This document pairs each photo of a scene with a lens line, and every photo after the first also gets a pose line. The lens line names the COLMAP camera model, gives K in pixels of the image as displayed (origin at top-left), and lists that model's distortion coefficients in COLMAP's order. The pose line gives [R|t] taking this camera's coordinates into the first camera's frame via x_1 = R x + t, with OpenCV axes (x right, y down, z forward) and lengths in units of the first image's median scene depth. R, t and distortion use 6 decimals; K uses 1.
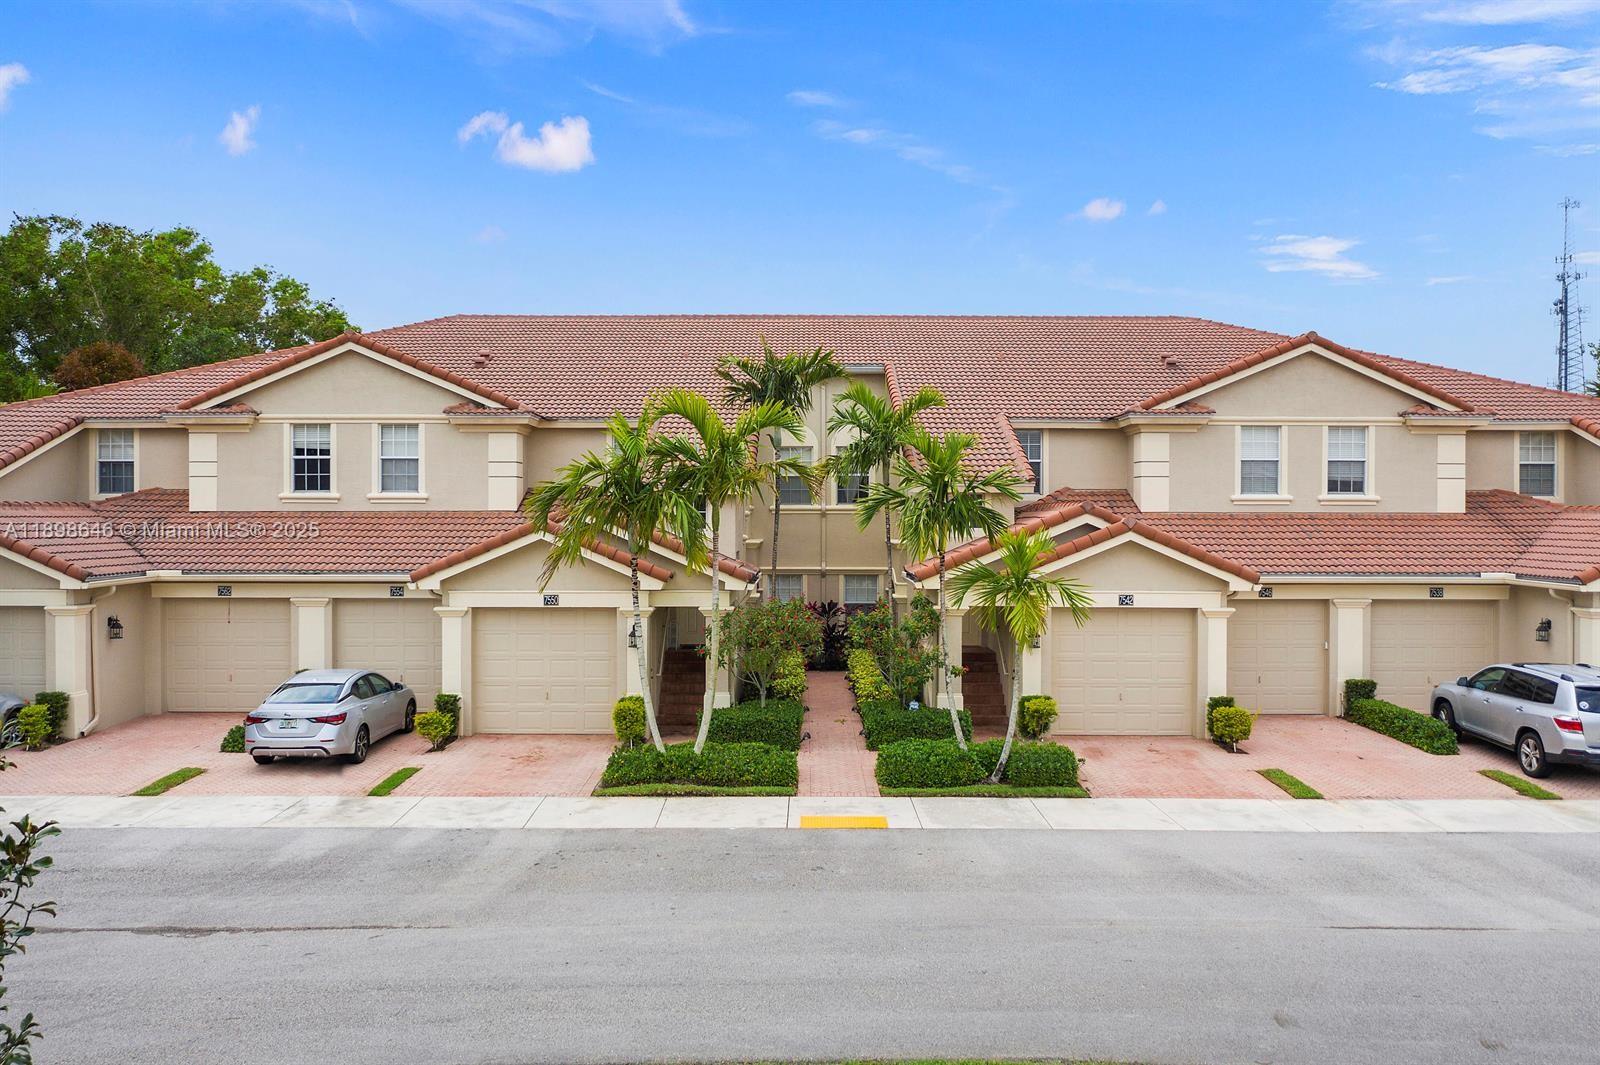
lens RADIAL K [[1285.3, 0, 800.4], [0, 1285.3, 529.2], [0, 0, 1]] dist [0.014477, 0.009128]
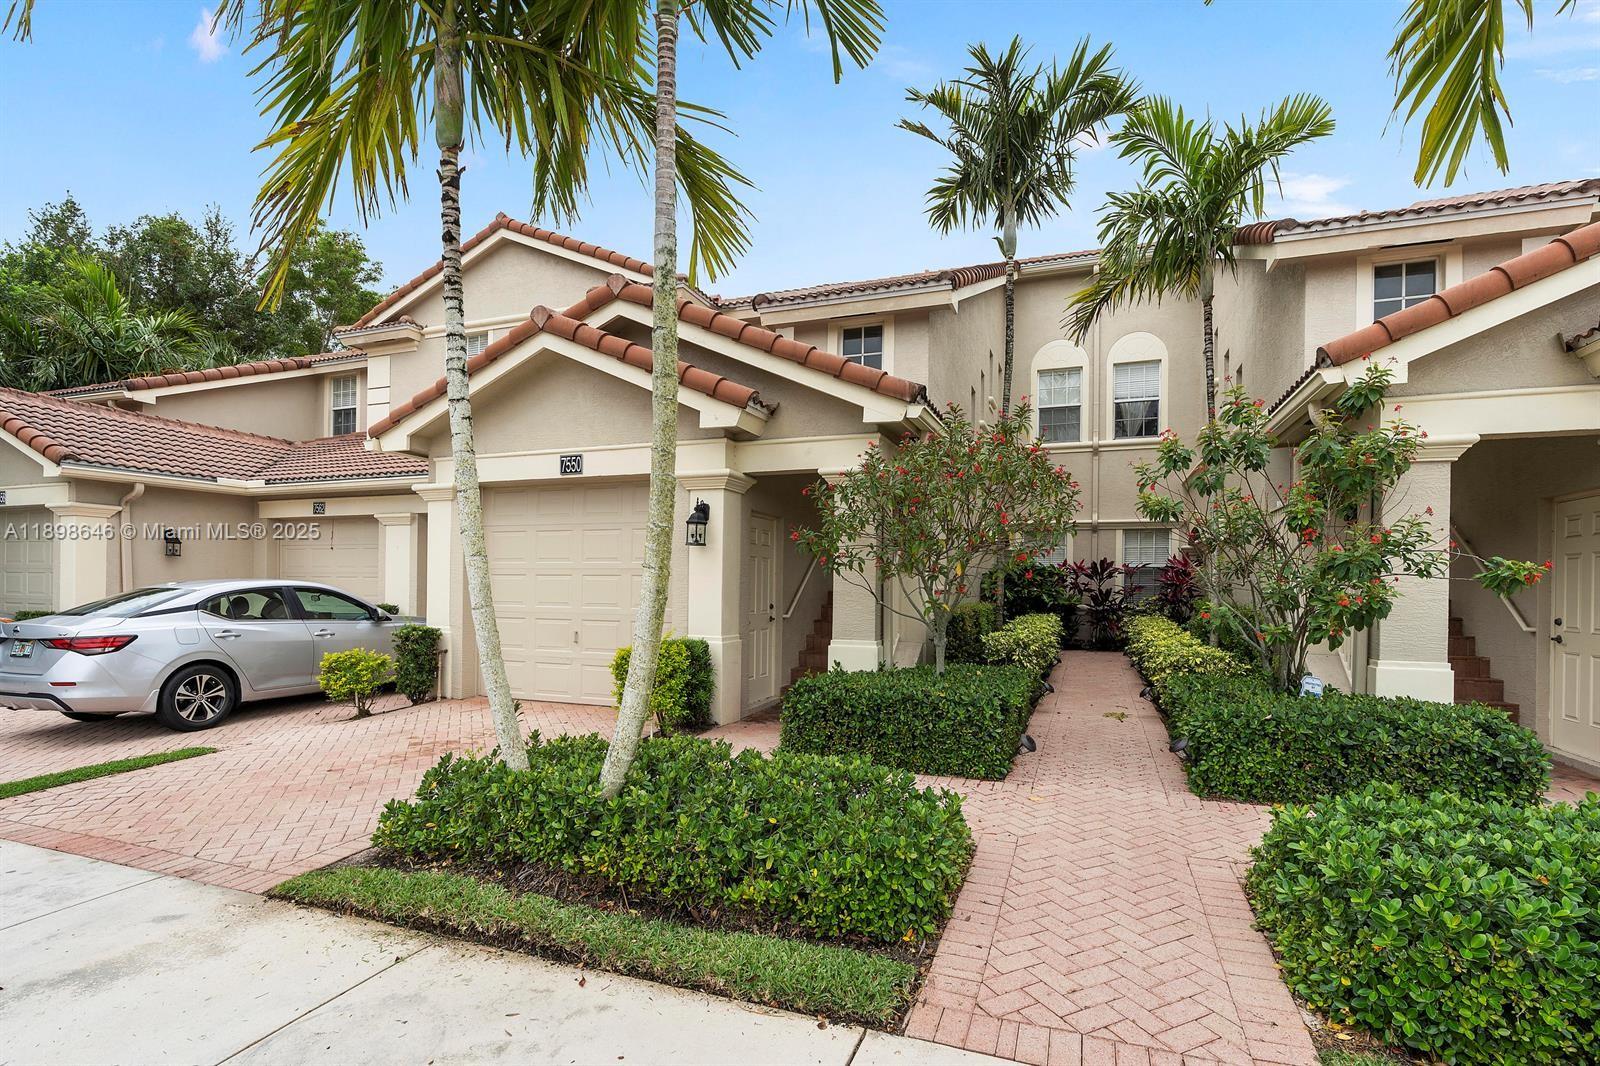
lens RADIAL K [[731.5, 0, 845.5], [0, 731.5, 592.7], [0, 0, 1]] dist [0.000537, 0.000775]
pose [[0.947915, 0.011256, -0.318324, 0.021506], [-0.015744, 0.999810, -0.011531, 0.107242], [0.318134, 0.015942, 0.947912, 0.699063]]
